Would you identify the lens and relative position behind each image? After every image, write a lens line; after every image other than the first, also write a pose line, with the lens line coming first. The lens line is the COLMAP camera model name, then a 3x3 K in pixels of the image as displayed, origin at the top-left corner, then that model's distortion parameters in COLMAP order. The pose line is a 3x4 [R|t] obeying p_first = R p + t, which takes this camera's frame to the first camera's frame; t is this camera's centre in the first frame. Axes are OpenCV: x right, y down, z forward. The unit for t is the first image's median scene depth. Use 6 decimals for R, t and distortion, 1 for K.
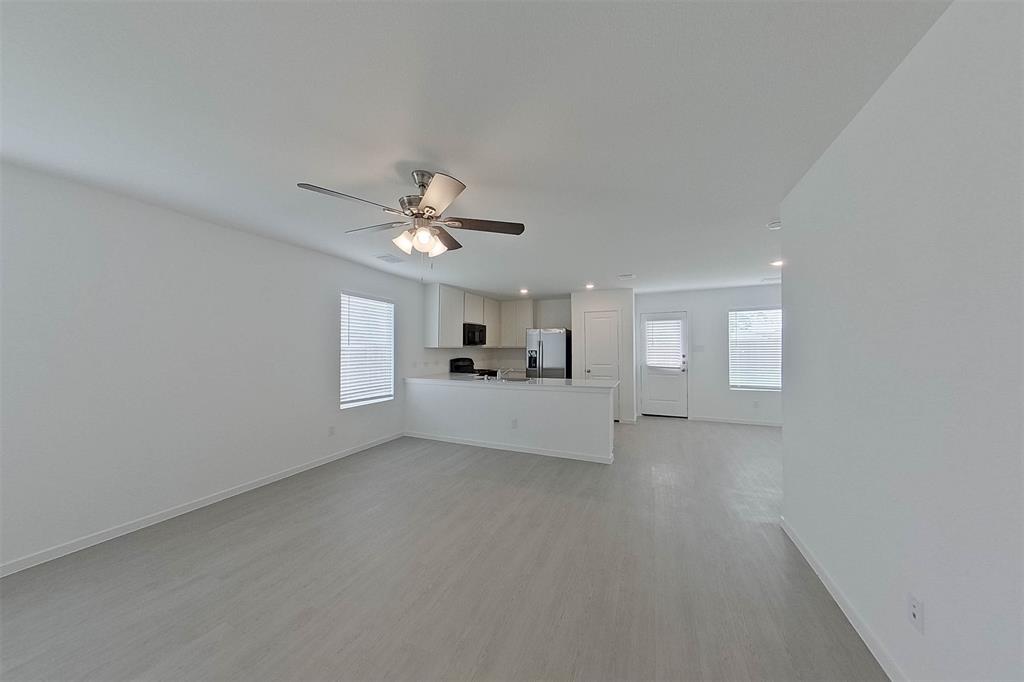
lens RADIAL K [[325.2, 0, 510.4], [0, 325.2, 342.1], [0, 0, 1]] dist [-0.001069, 0.000239]
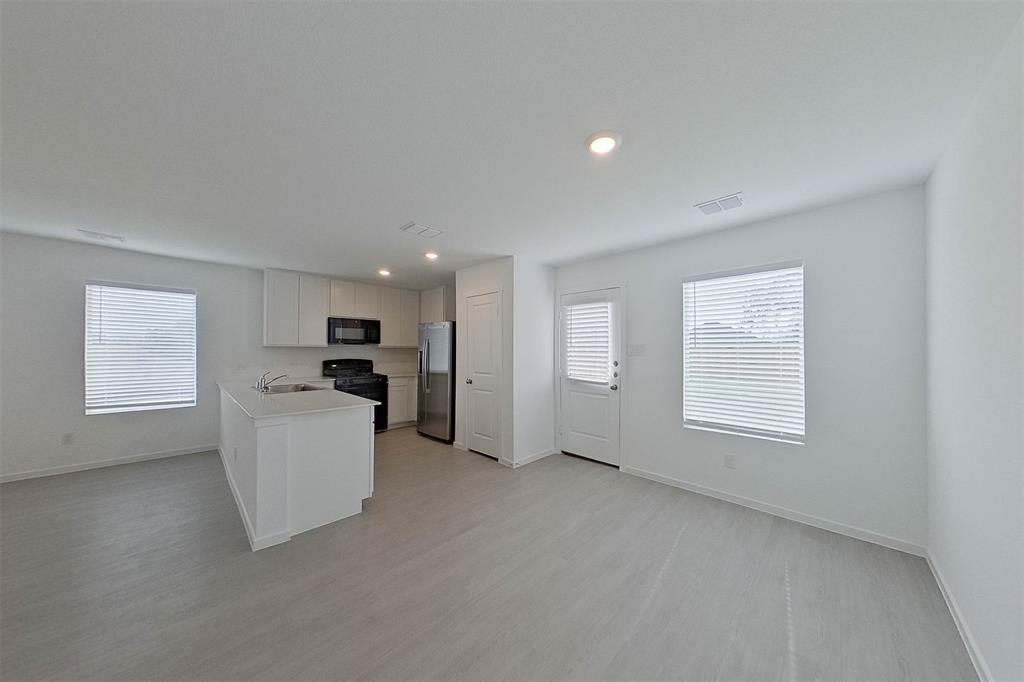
lens RADIAL K [[325.2, 0, 516.4], [0, 325.2, 351.6], [0, 0, 1]] dist [-0.001069, 0.000239]
pose [[0.935882, 0.009973, -0.352173, 0.582995], [-0.001184, 0.999683, 0.025163, 0.007286], [0.352312, -0.023133, 0.935597, 0.391430]]
